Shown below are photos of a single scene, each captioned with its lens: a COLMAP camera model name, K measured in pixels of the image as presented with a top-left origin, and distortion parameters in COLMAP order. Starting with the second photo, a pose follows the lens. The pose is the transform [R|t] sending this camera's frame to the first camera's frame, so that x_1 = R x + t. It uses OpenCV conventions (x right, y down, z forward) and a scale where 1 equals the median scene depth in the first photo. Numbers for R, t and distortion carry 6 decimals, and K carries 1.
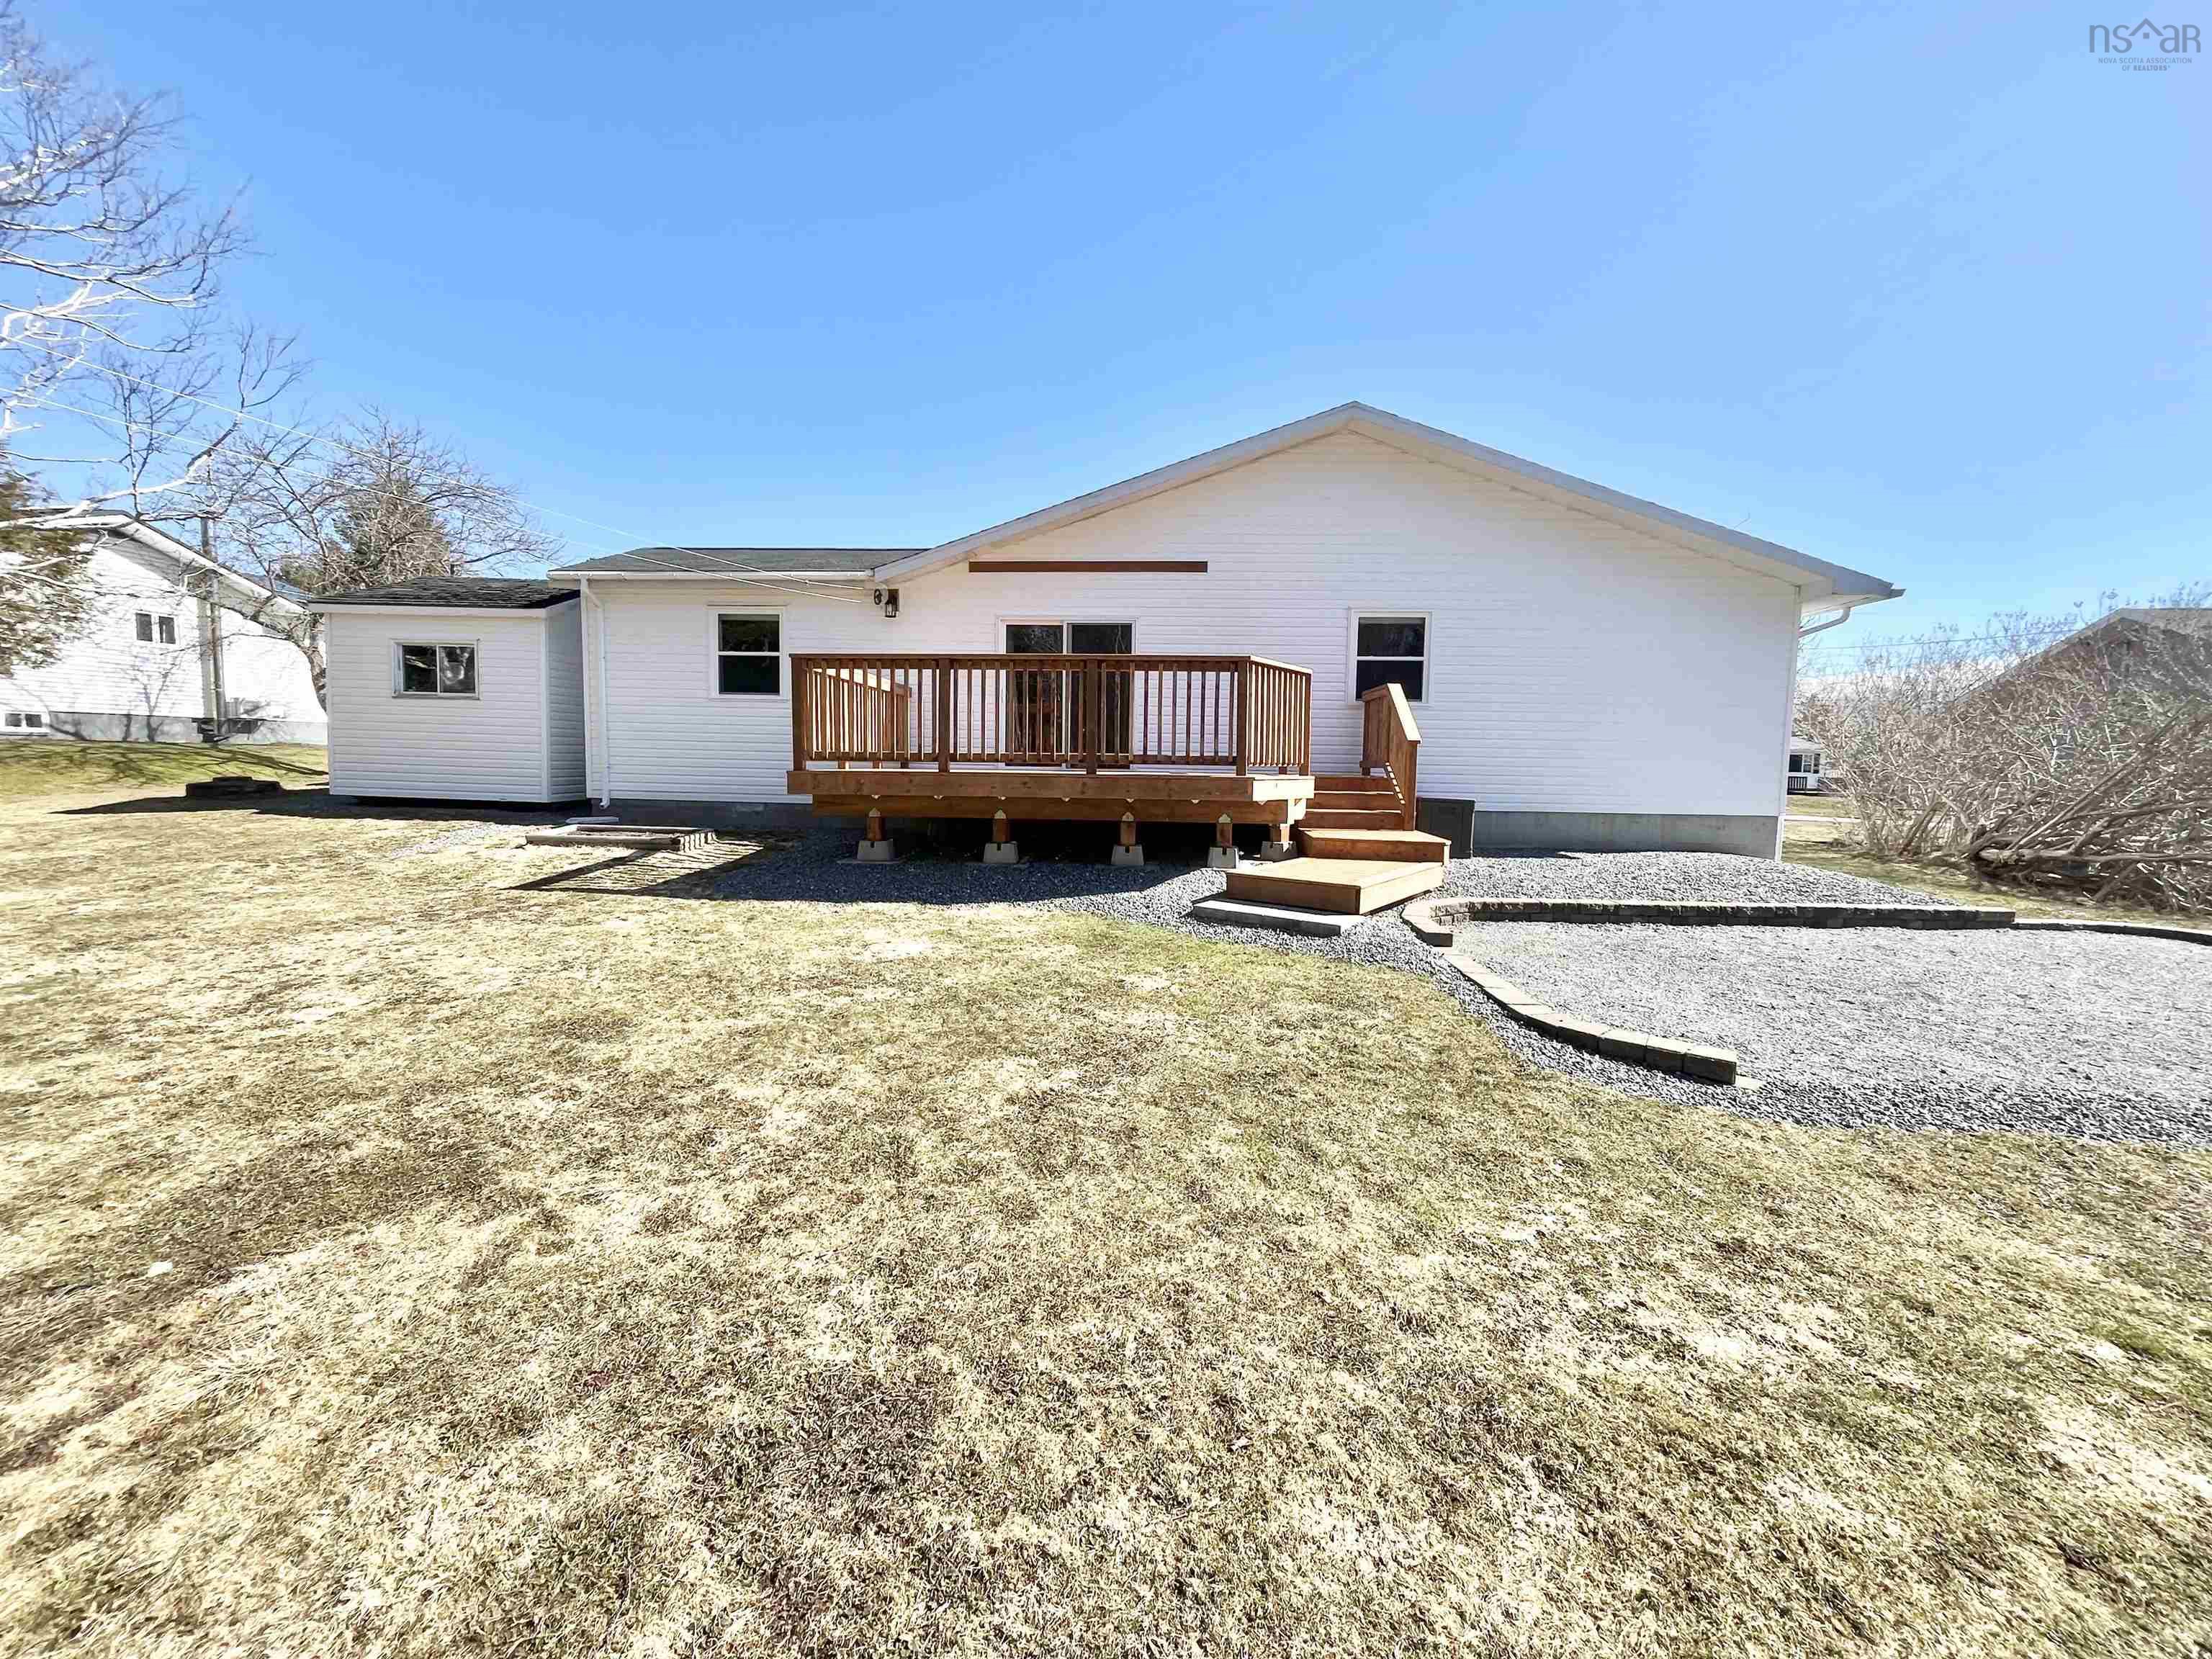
lens RADIAL K [[918.3, 0, 1106.0], [0, 918.3, 829.5], [0, 0, 1]] dist [-0.006929, -0.000351]
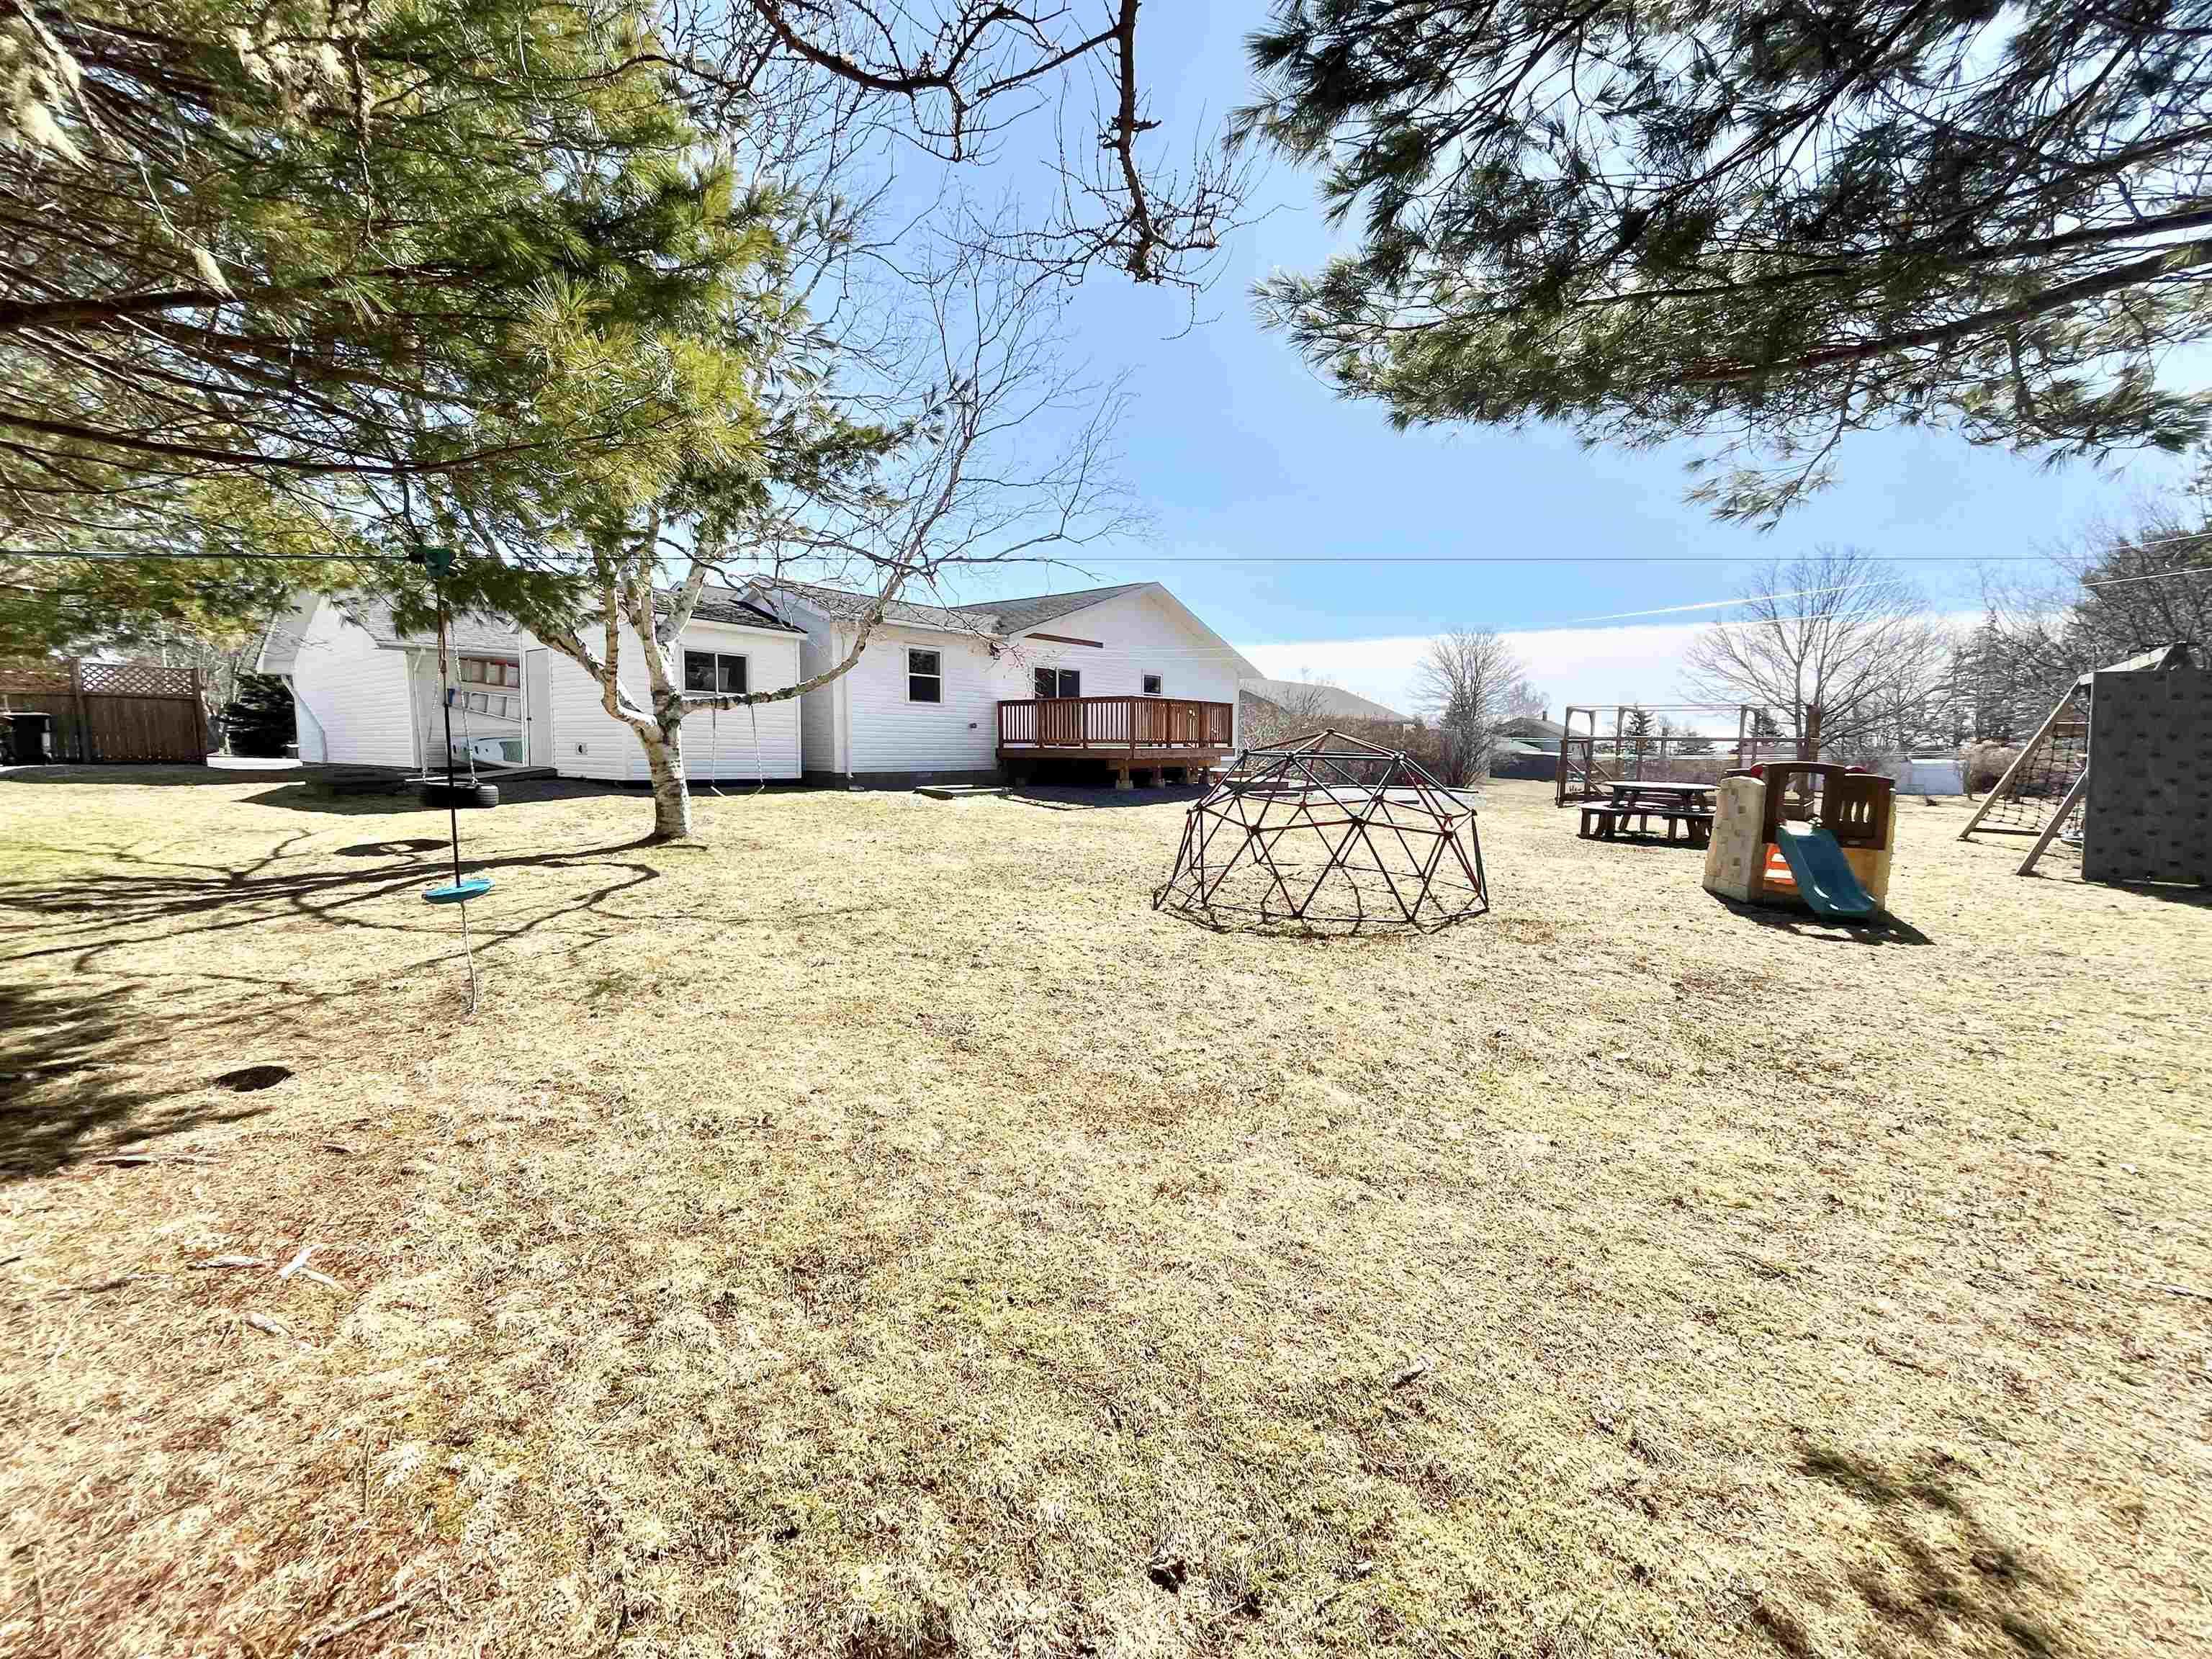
lens RADIAL K [[888.9, 0, 1100.5], [0, 888.9, 828.1], [0, 0, 1]] dist [-0.003312, 0.000502]
pose [[0.558498, -0.091843, 0.824406, -1.511917], [0.059070, 0.995732, 0.070913, -0.022398], [-0.827400, 0.009093, 0.561540, -0.104650]]
